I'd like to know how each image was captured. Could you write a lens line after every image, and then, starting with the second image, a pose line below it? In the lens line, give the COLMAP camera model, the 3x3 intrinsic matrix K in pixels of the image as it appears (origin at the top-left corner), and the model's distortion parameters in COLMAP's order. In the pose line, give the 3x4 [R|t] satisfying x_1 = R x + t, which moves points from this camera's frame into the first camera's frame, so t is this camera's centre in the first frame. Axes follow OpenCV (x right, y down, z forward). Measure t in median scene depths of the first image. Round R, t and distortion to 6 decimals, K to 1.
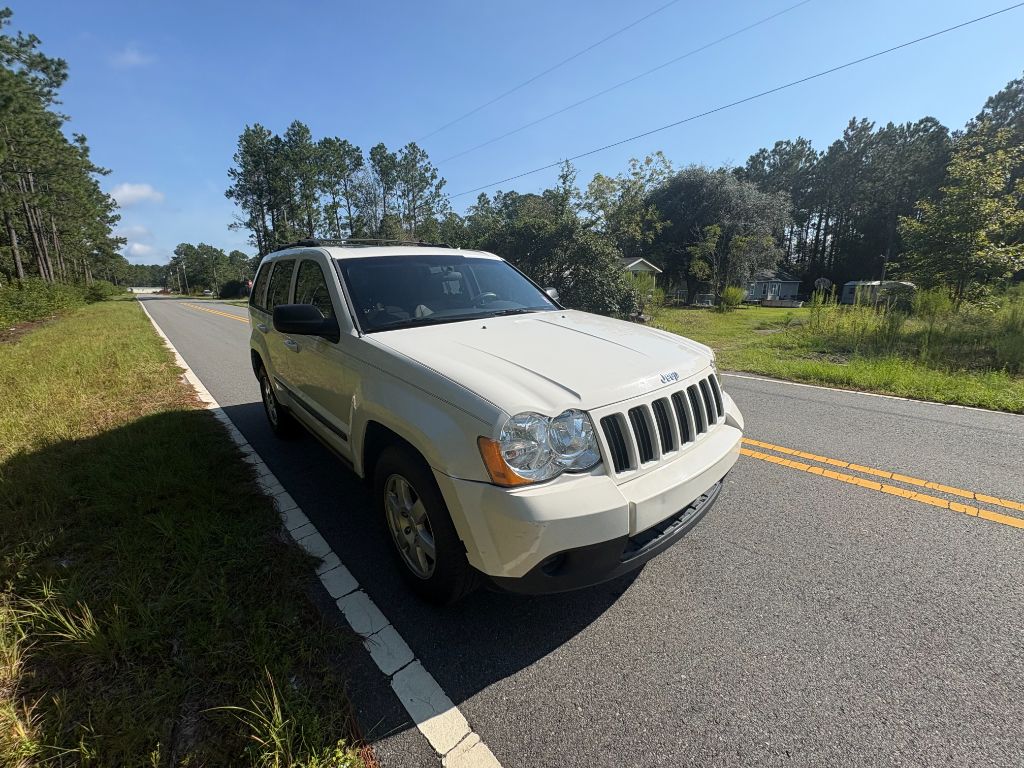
lens RADIAL K [[409.4, 0, 510.7], [0, 409.4, 385.4], [0, 0, 1]] dist [0.001815, -0.000305]
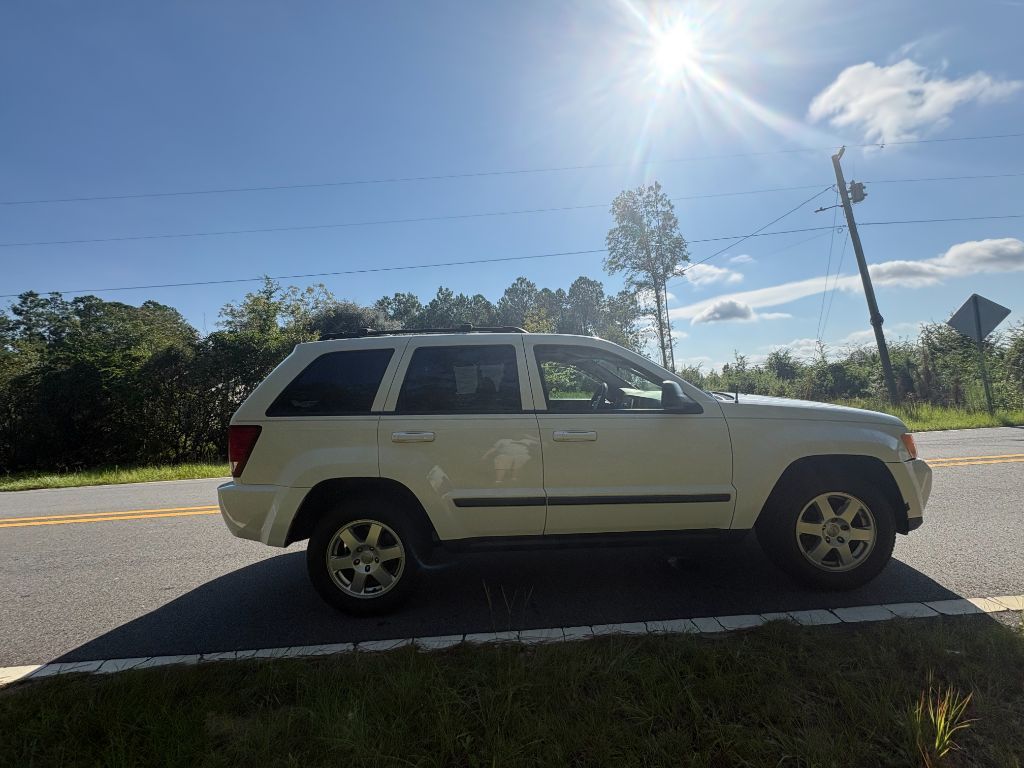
lens RADIAL K [[410.1, 0, 515.6], [0, 410.1, 382.8], [0, 0, 1]] dist [-0.001708, 0.000312]
pose [[0.658647, -0.003017, 0.752446, -0.051981], [0.225549, 0.954801, -0.193604, -0.002630], [-0.717852, 0.297230, 0.629557, 0.020469]]
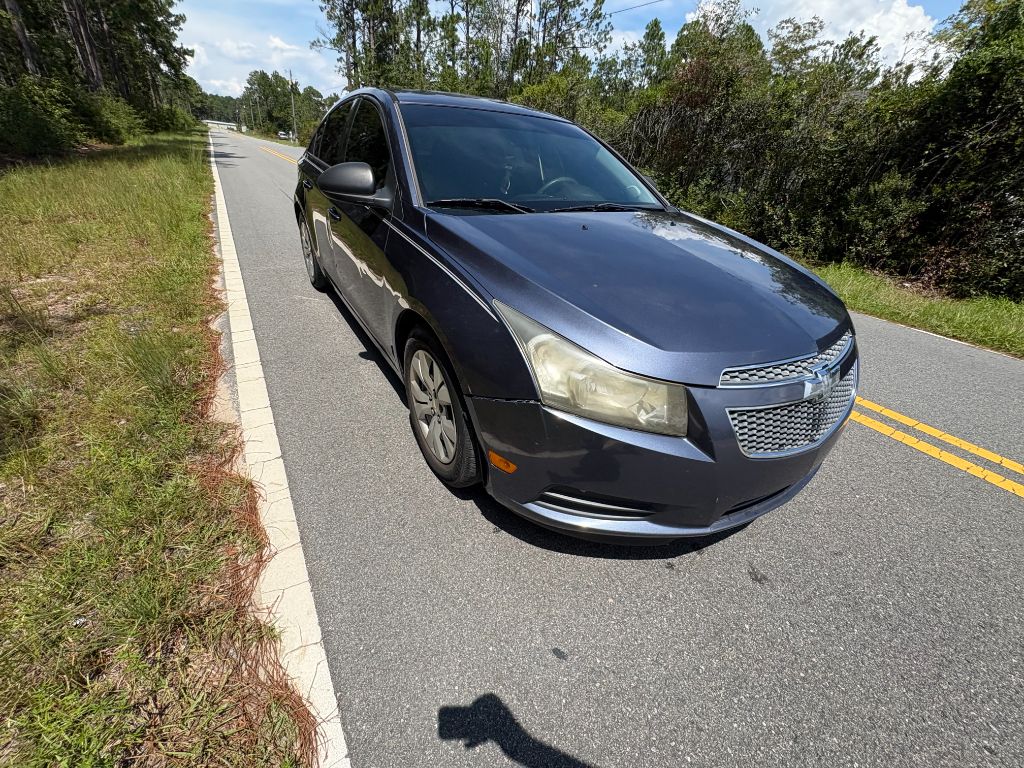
lens RADIAL K [[405.2, 0, 510.6], [0, 405.2, 382.4], [0, 0, 1]] dist [0.001263, 0.000161]
pose [[0.980252, 0.172560, -0.096584, -0.147297], [-0.141661, 0.953542, 0.265874, -0.035485], [0.137976, -0.246941, 0.959157, 0.171601]]
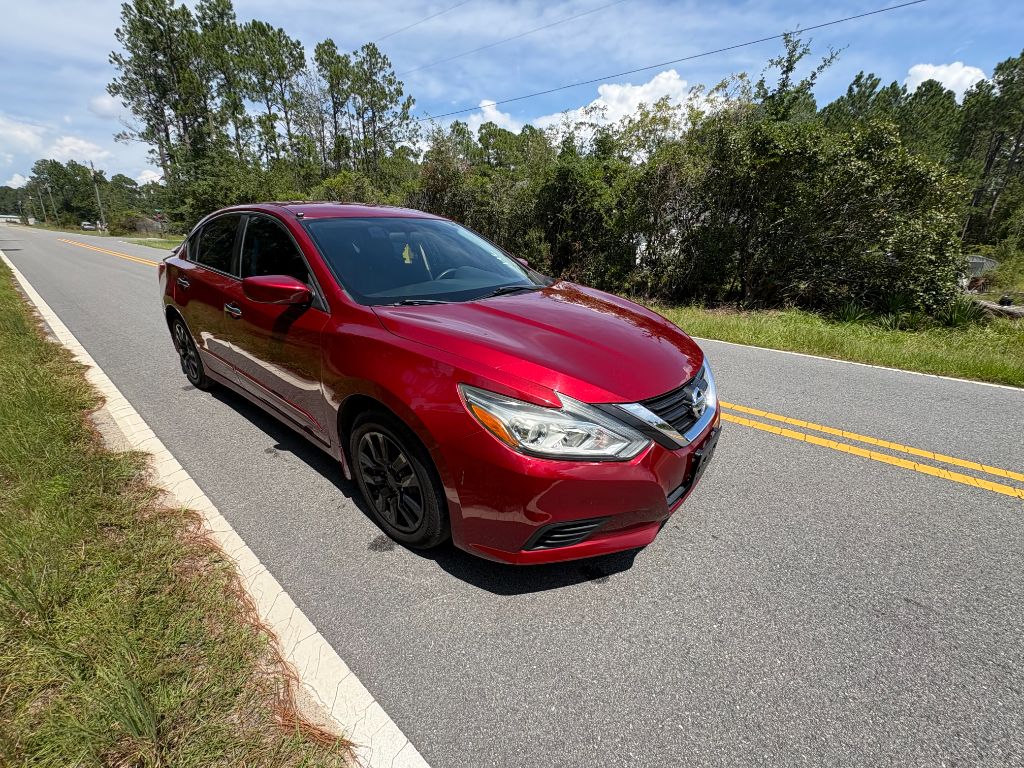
lens RADIAL K [[408.8, 0, 511.1], [0, 408.8, 385.8], [0, 0, 1]] dist [-0.000973, -0.000294]
pose [[0.987606, -0.005299, 0.156865, -0.100408], [-0.011786, 0.994104, 0.107784, -0.022633], [-0.156511, -0.108297, 0.981721, 0.110635]]
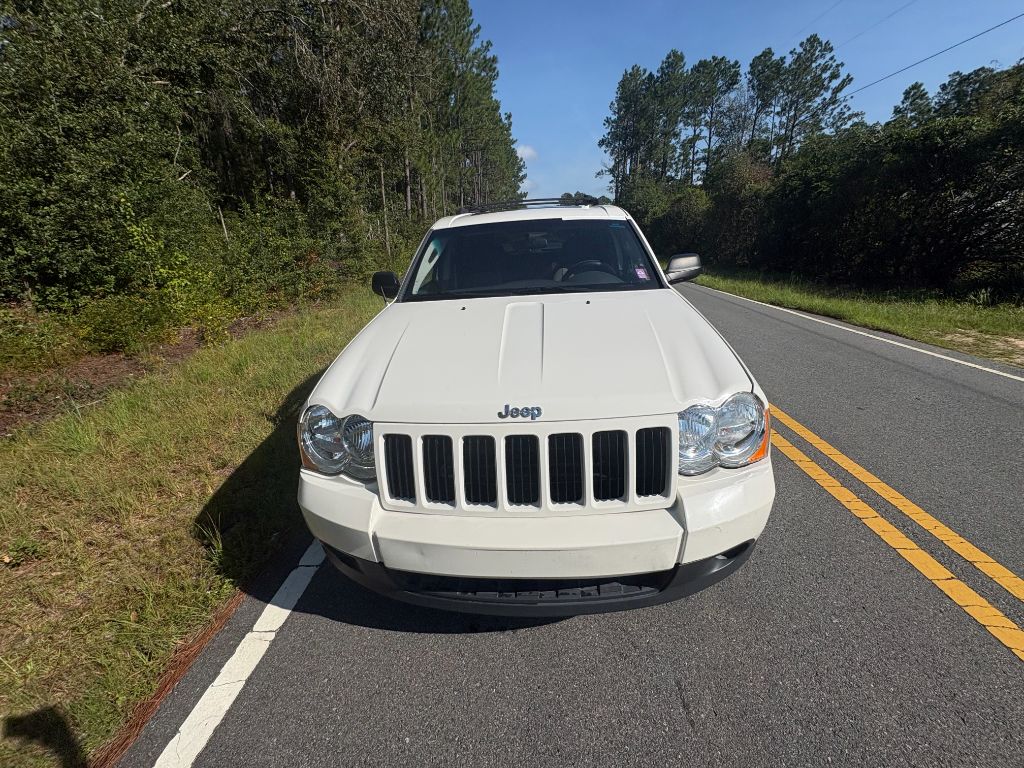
lens RADIAL K [[408.1, 0, 512.0], [0, 408.1, 384.8], [0, 0, 1]] dist [0.001753, -0.000460]
pose [[0.714332, 0.233539, -0.659689, 0.020522], [-0.145111, 0.971615, 0.186835, -0.004814], [0.684597, -0.037734, 0.727945, 0.010856]]
